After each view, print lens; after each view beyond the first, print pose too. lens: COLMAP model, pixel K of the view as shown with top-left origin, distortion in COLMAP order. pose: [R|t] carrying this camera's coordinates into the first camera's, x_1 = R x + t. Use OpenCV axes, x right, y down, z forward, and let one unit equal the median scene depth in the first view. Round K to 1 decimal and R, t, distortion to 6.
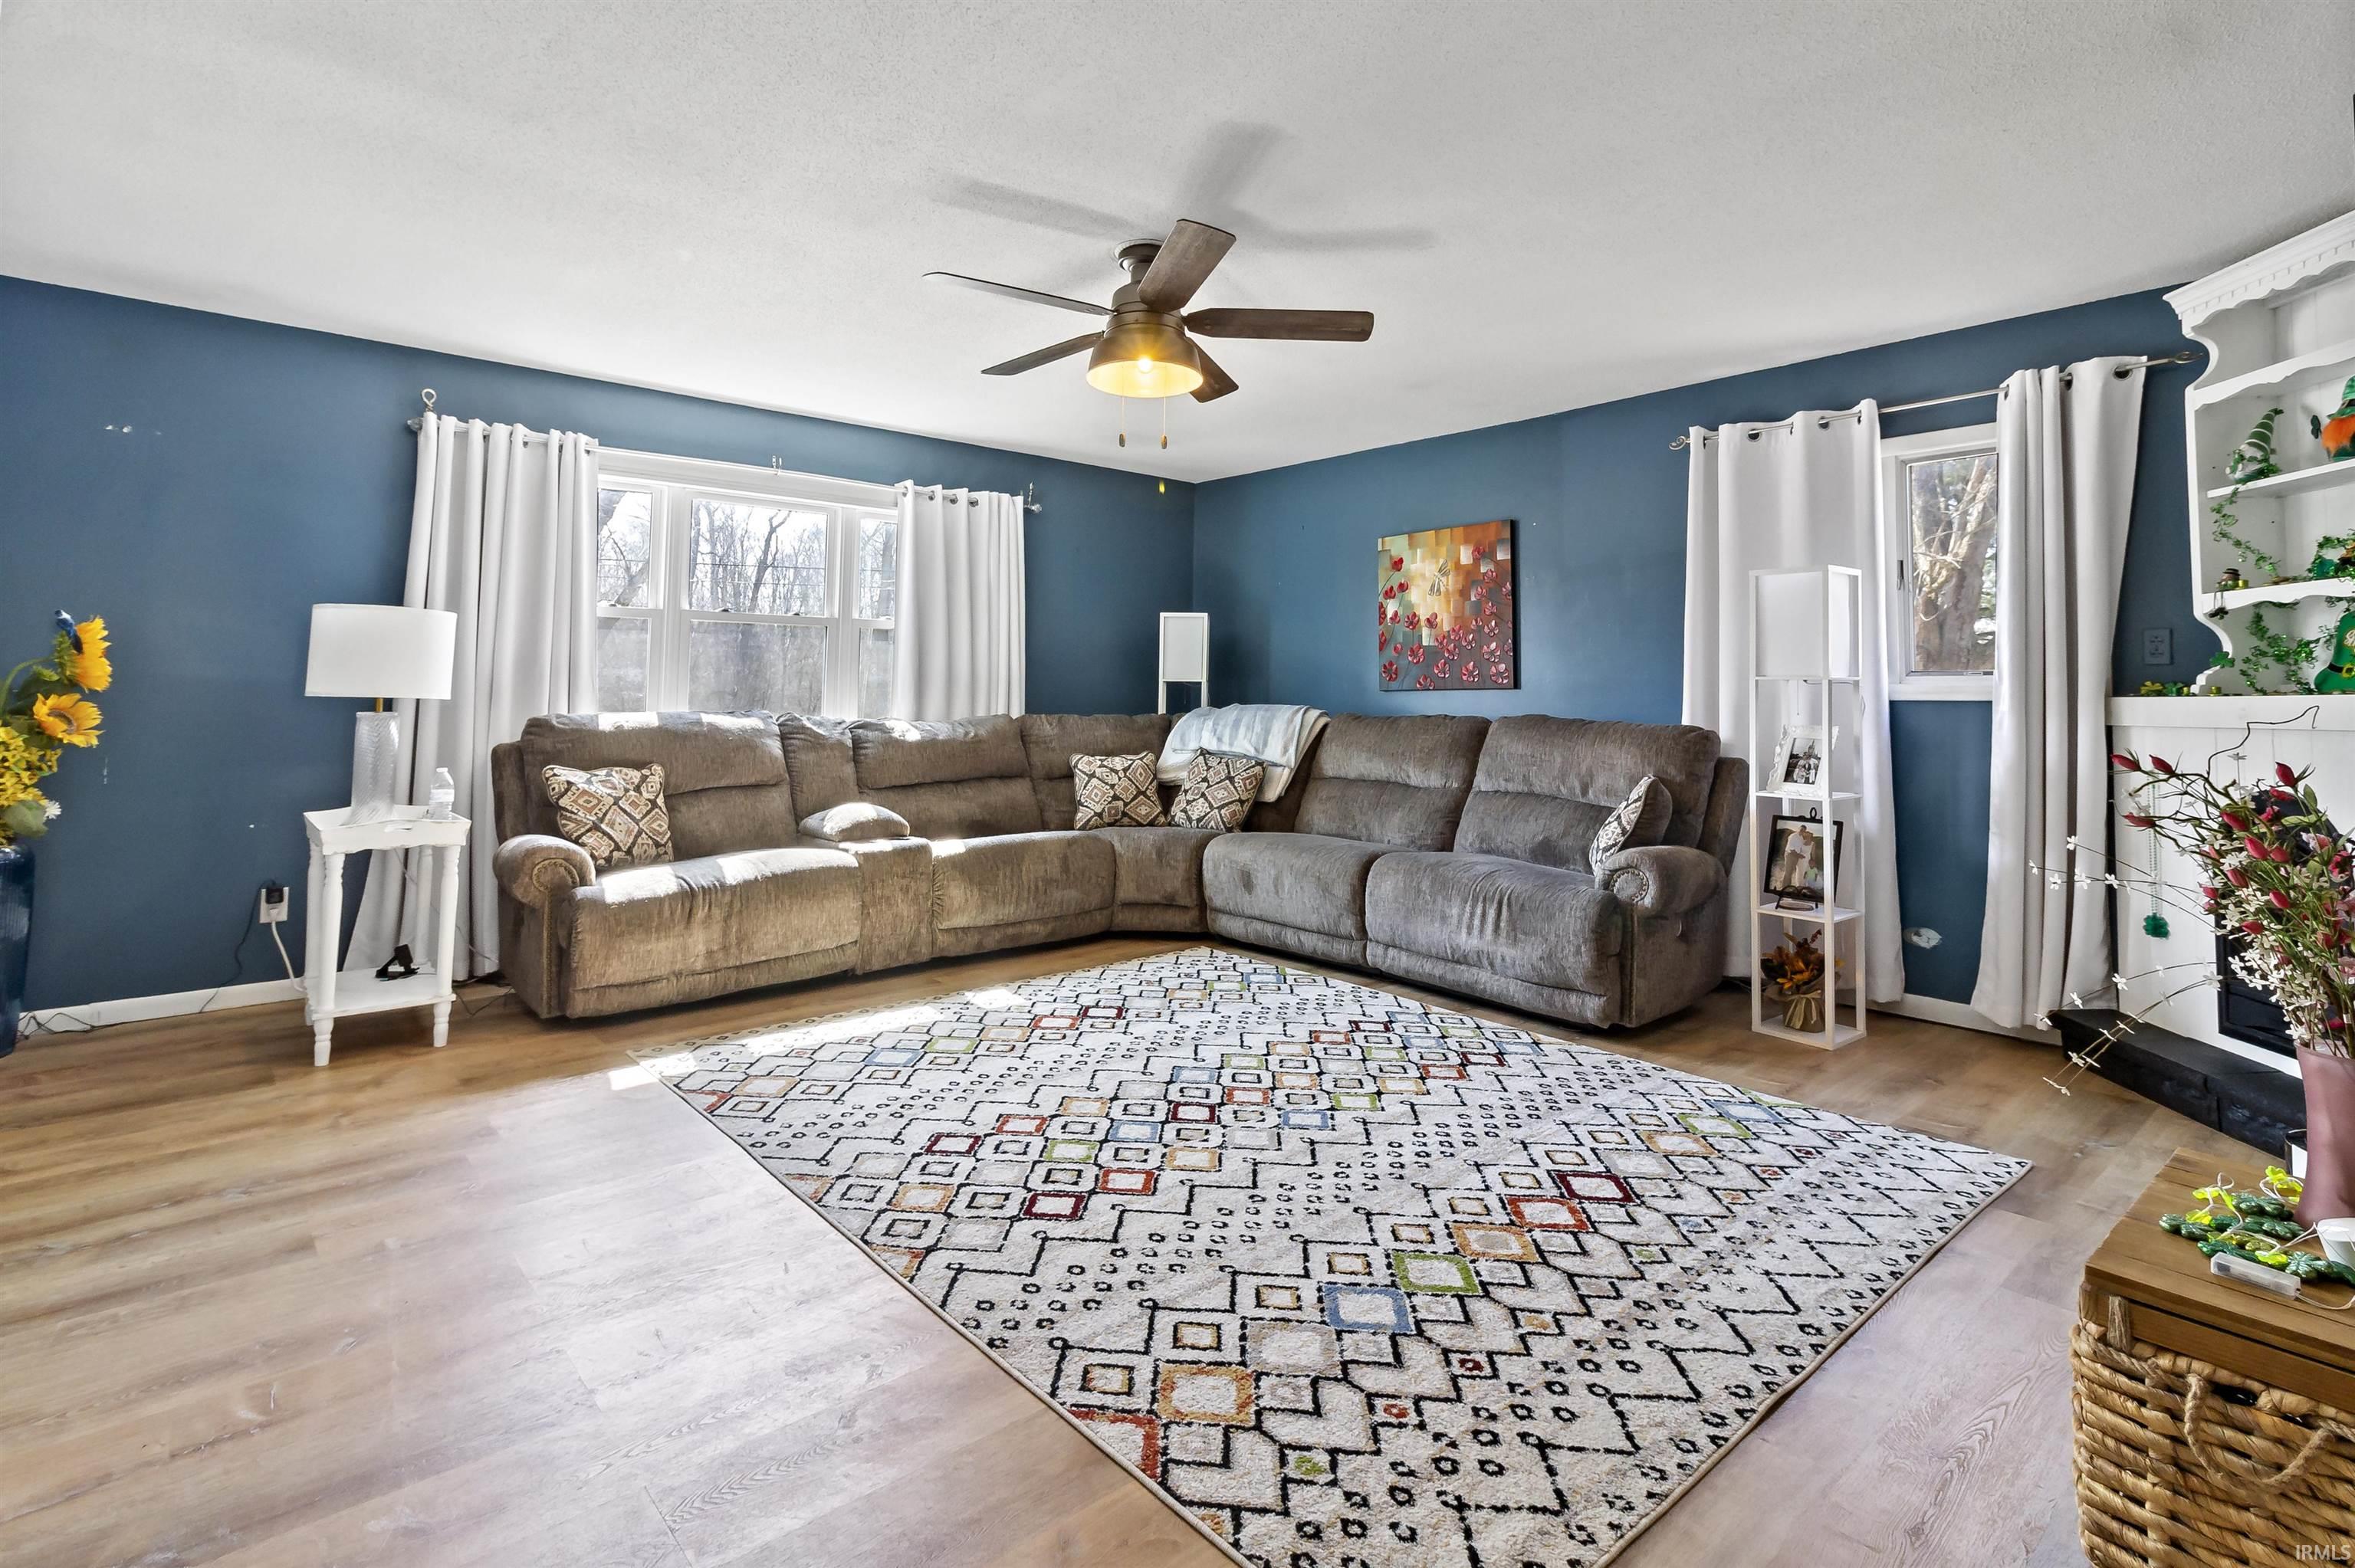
lens RADIAL K [[1144.7, 0, 1218.6], [0, 1144.7, 668.7], [0, 0, 1]] dist [0.000410, 0.000178]
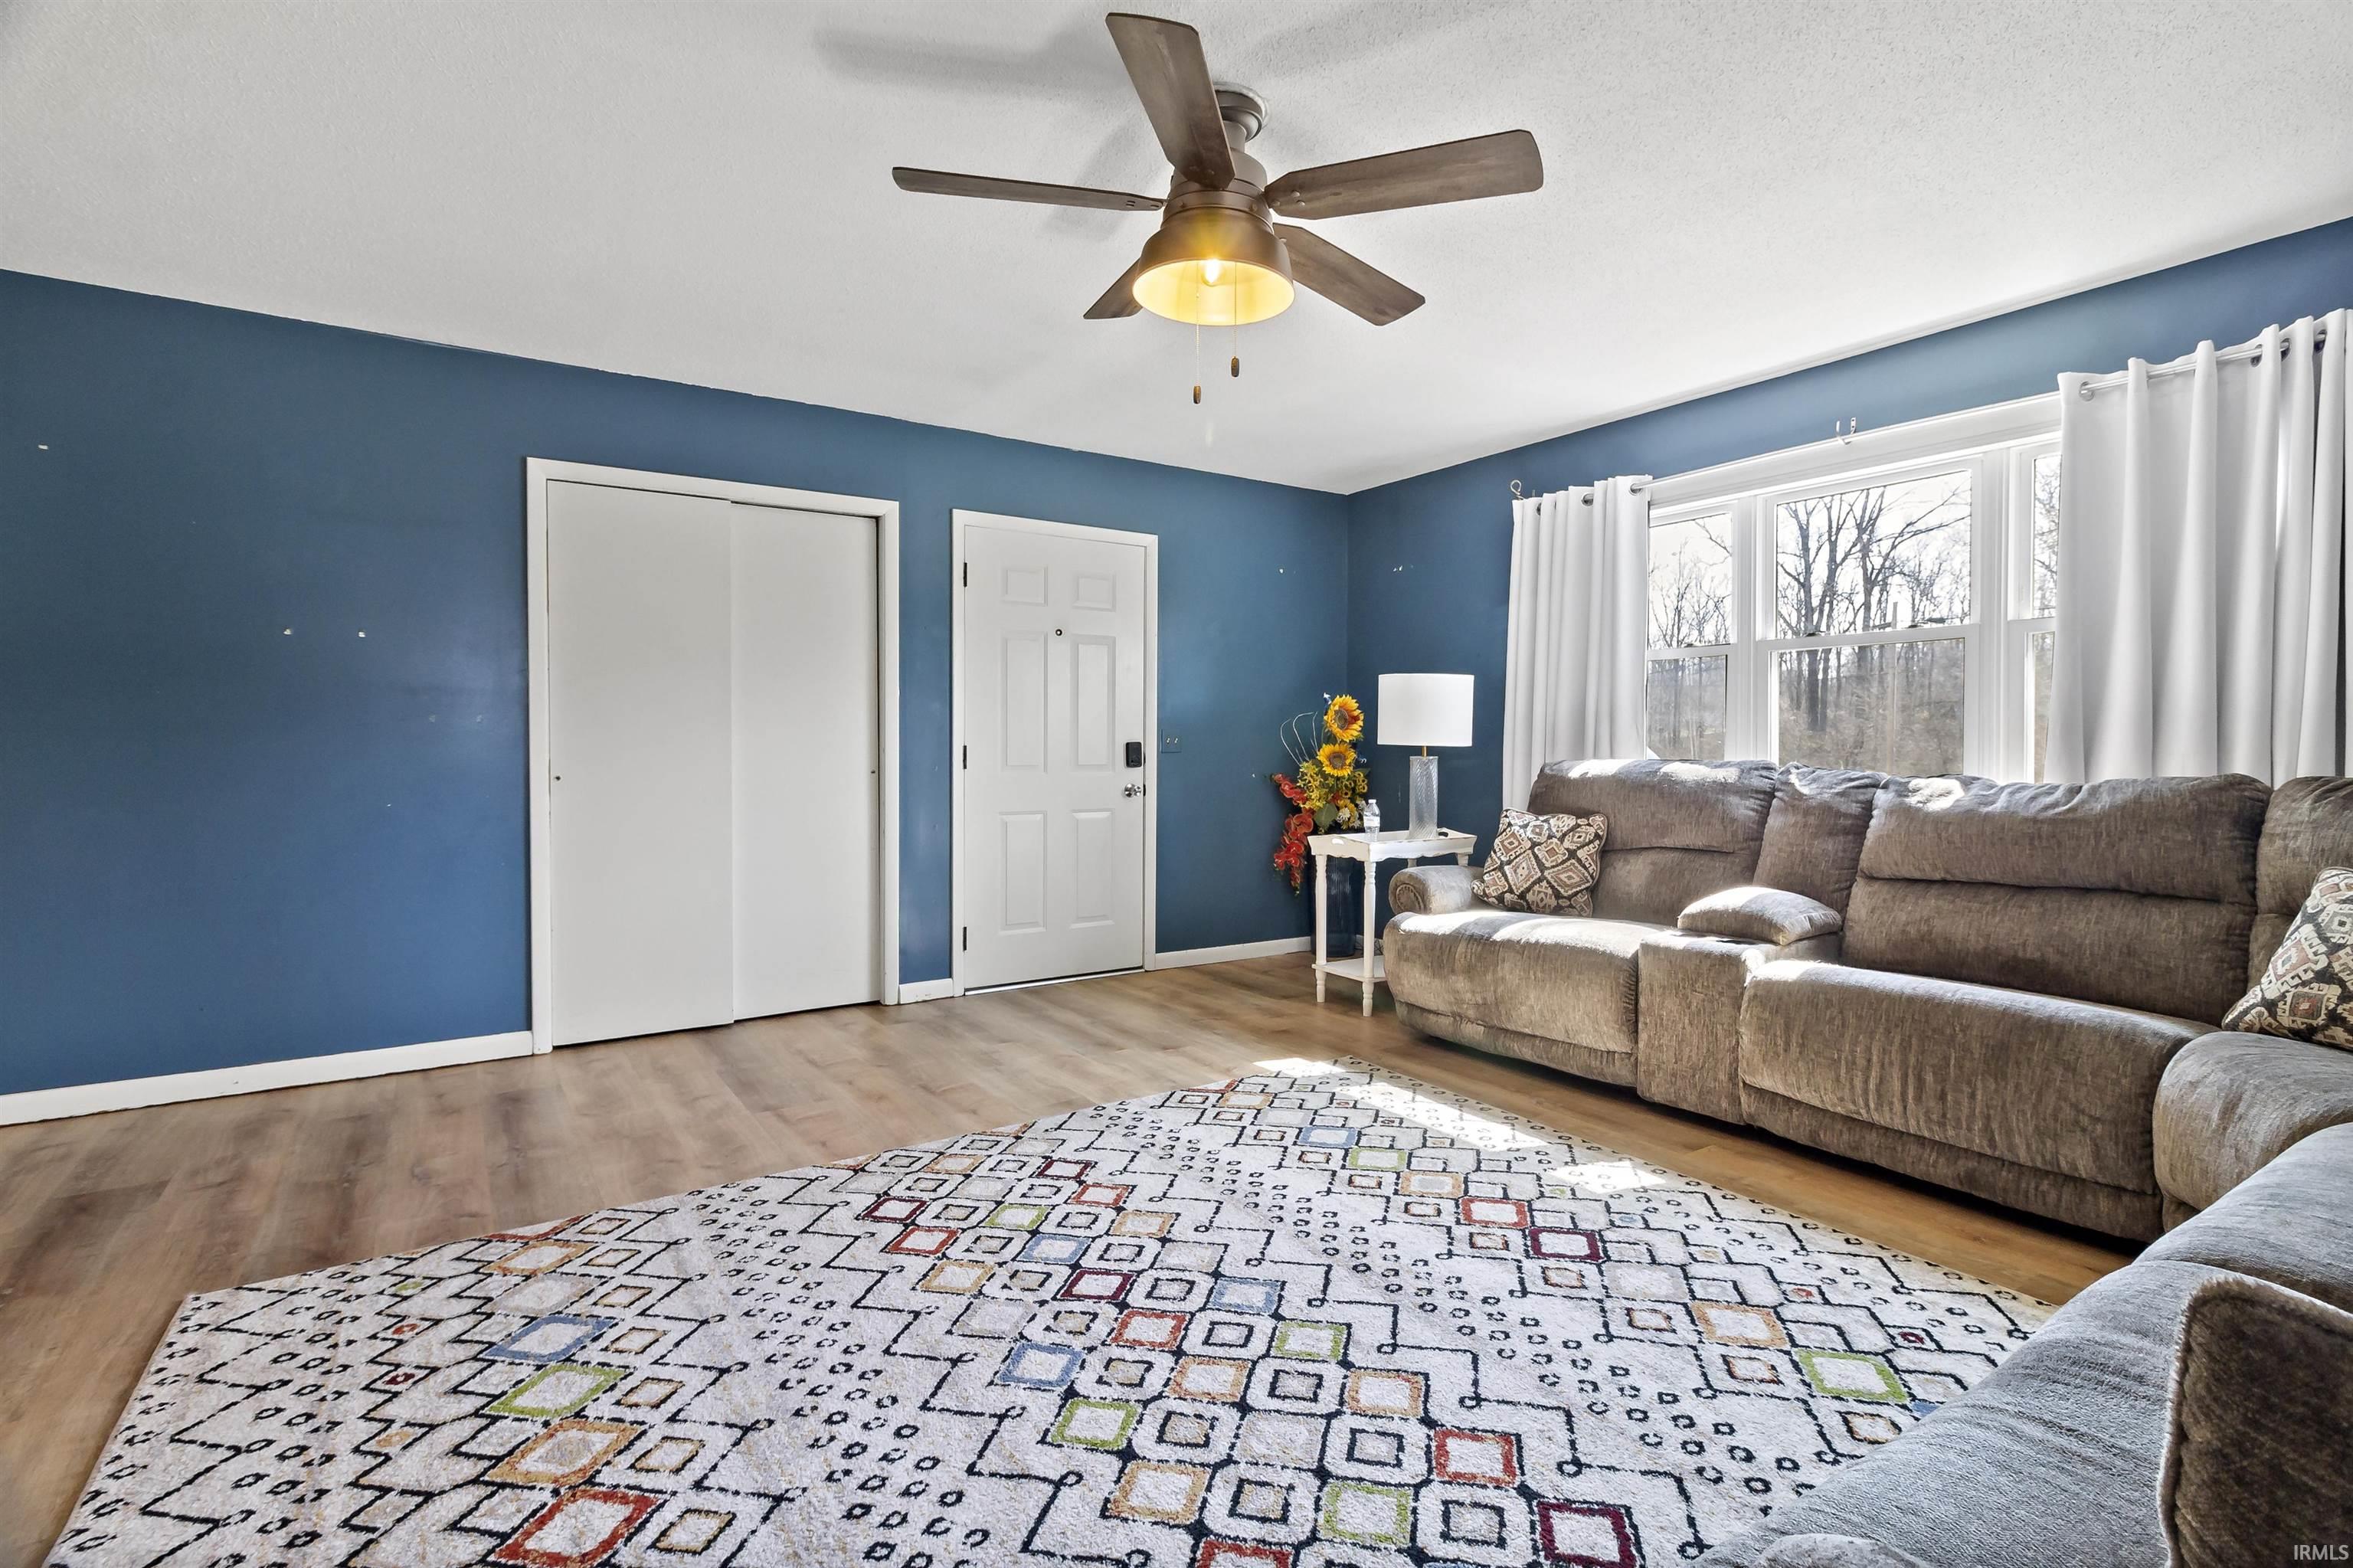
lens RADIAL K [[1109.3, 0, 1176.5], [0, 1109.3, 784.0], [0, 0, 1]] dist [0.003200, 0.000937]
pose [[-0.152357, 0.028492, -0.987915, 0.708797], [0.023582, 0.999405, 0.025186, 0.040067], [0.988044, -0.019459, -0.152938, 1.206369]]
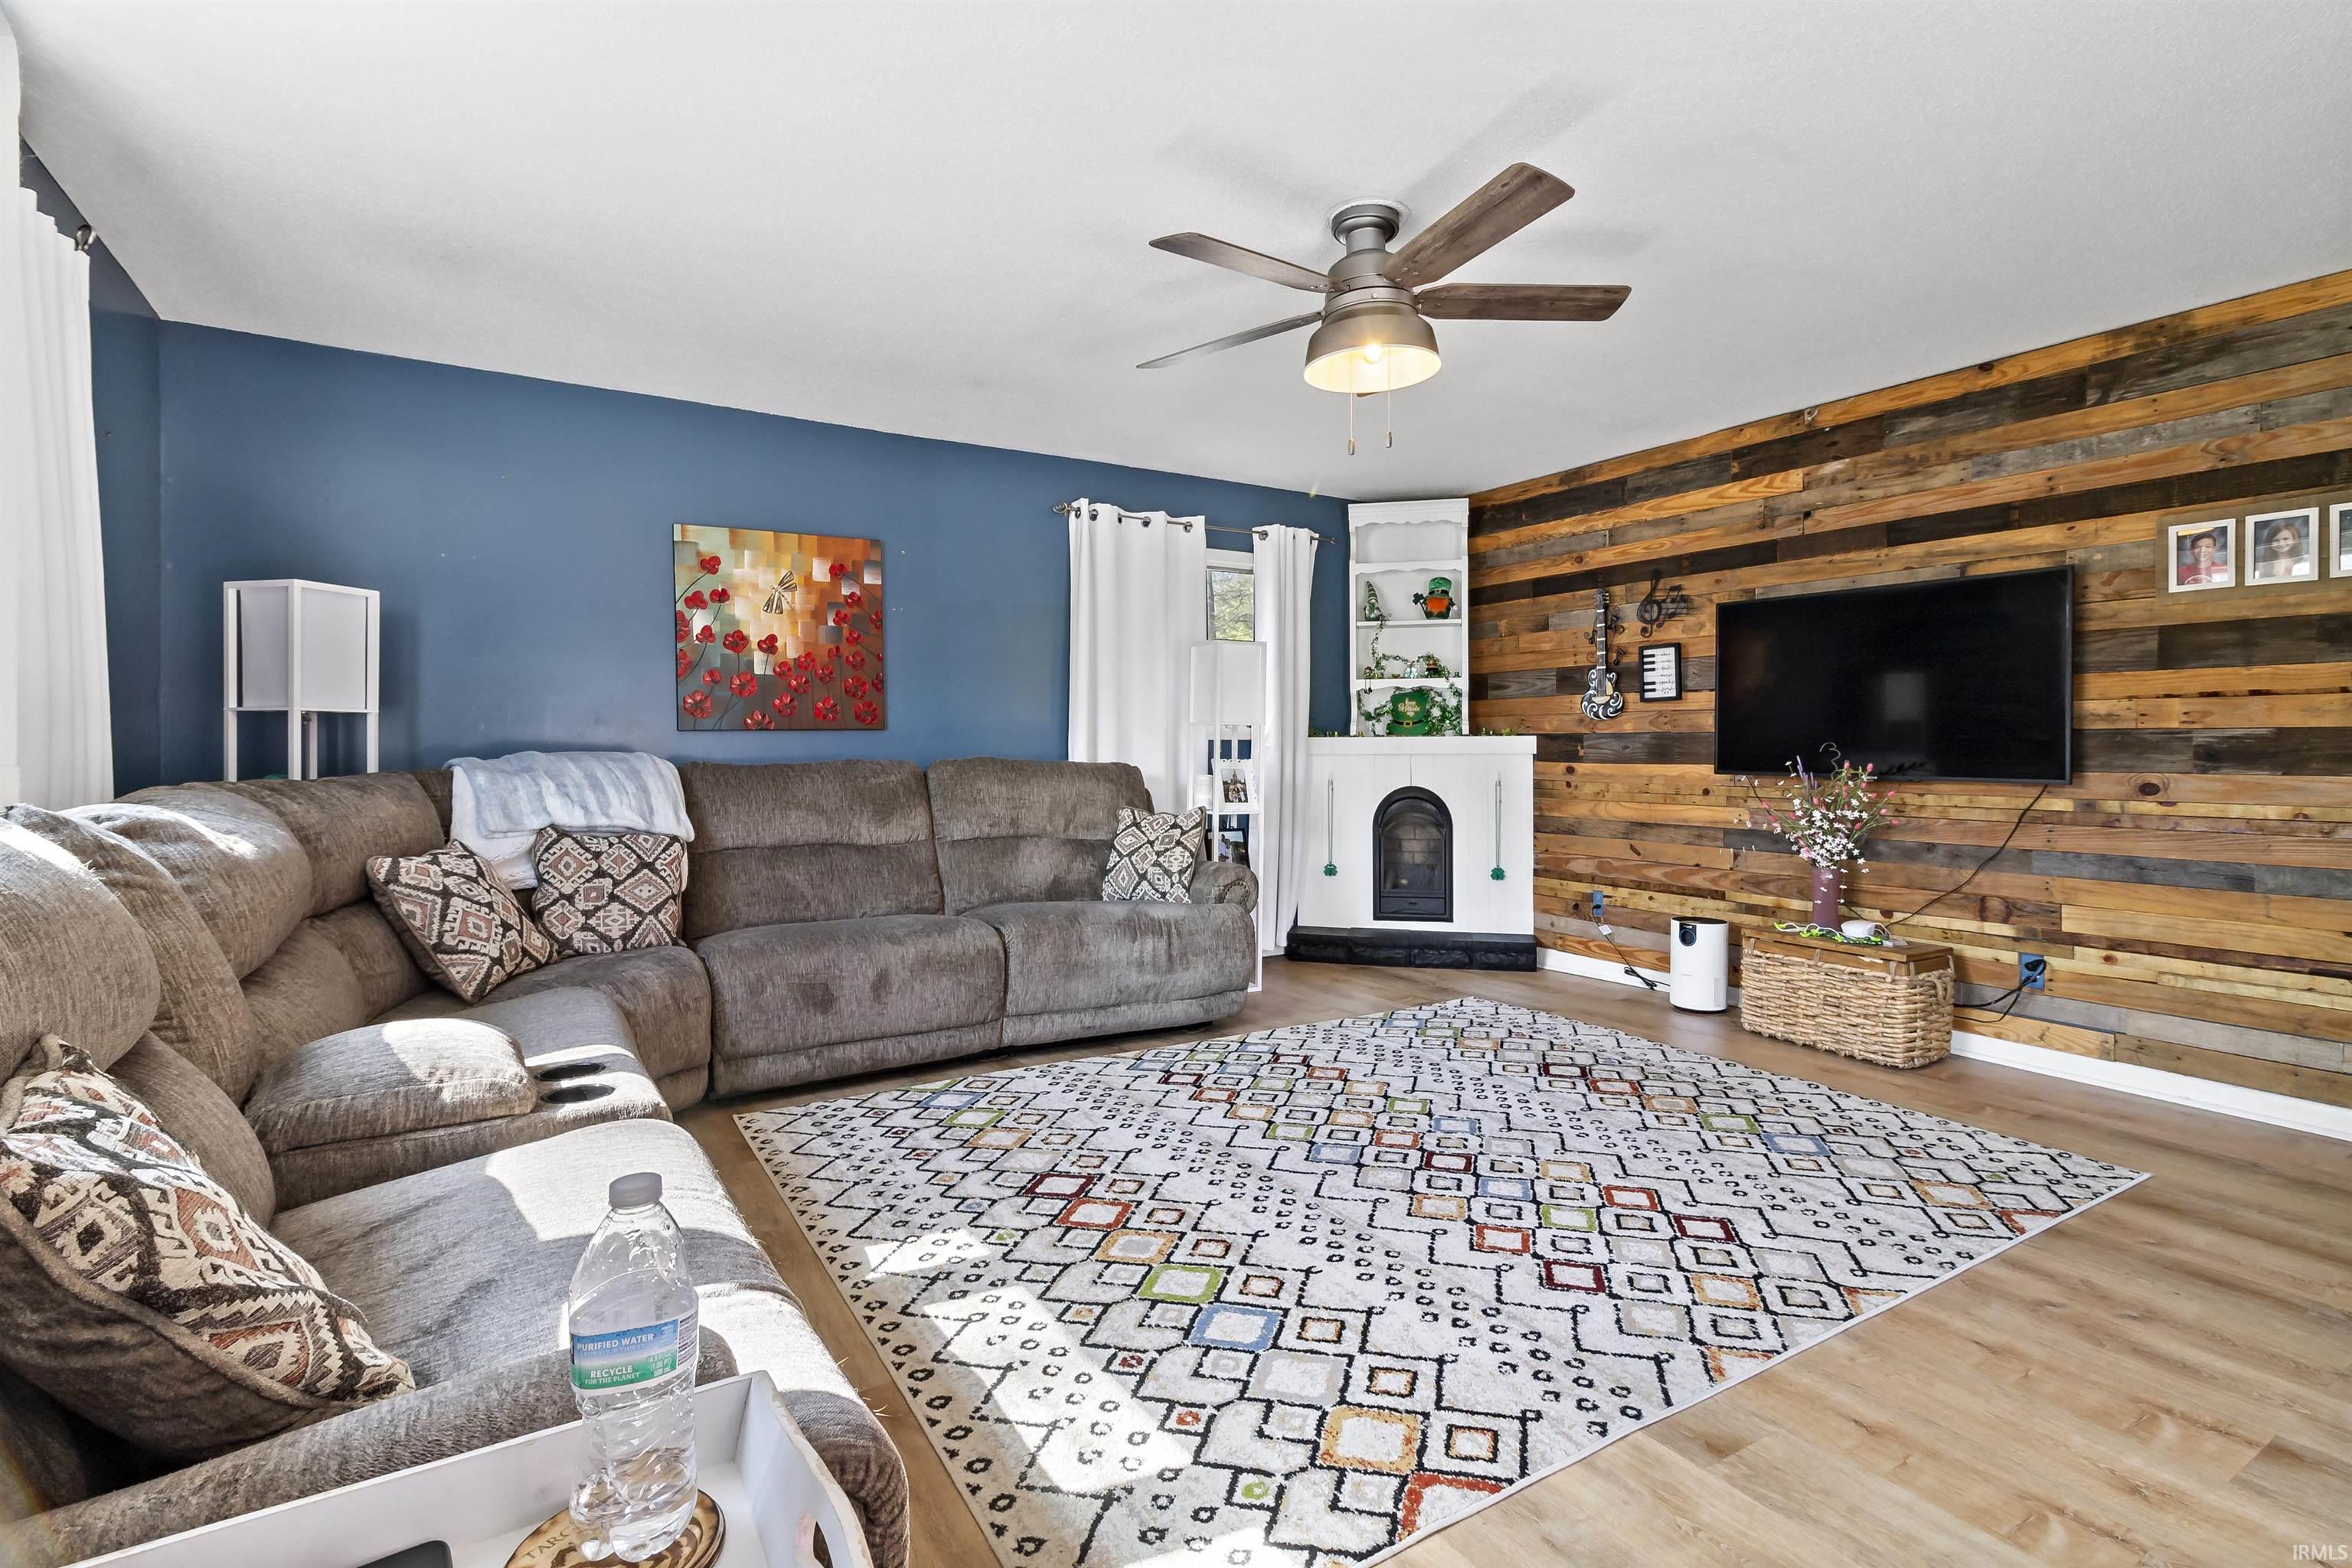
lens RADIAL K [[1108.8, 0, 1176.0], [0, 1108.8, 784.0], [0, 0, 1]] dist [0.003200, 0.000937]
pose [[0.184908, -0.046863, 0.981638, -1.027521], [-0.025752, 0.998288, 0.052509, 0.015870], [-0.982418, -0.034988, 0.183385, 1.100360]]
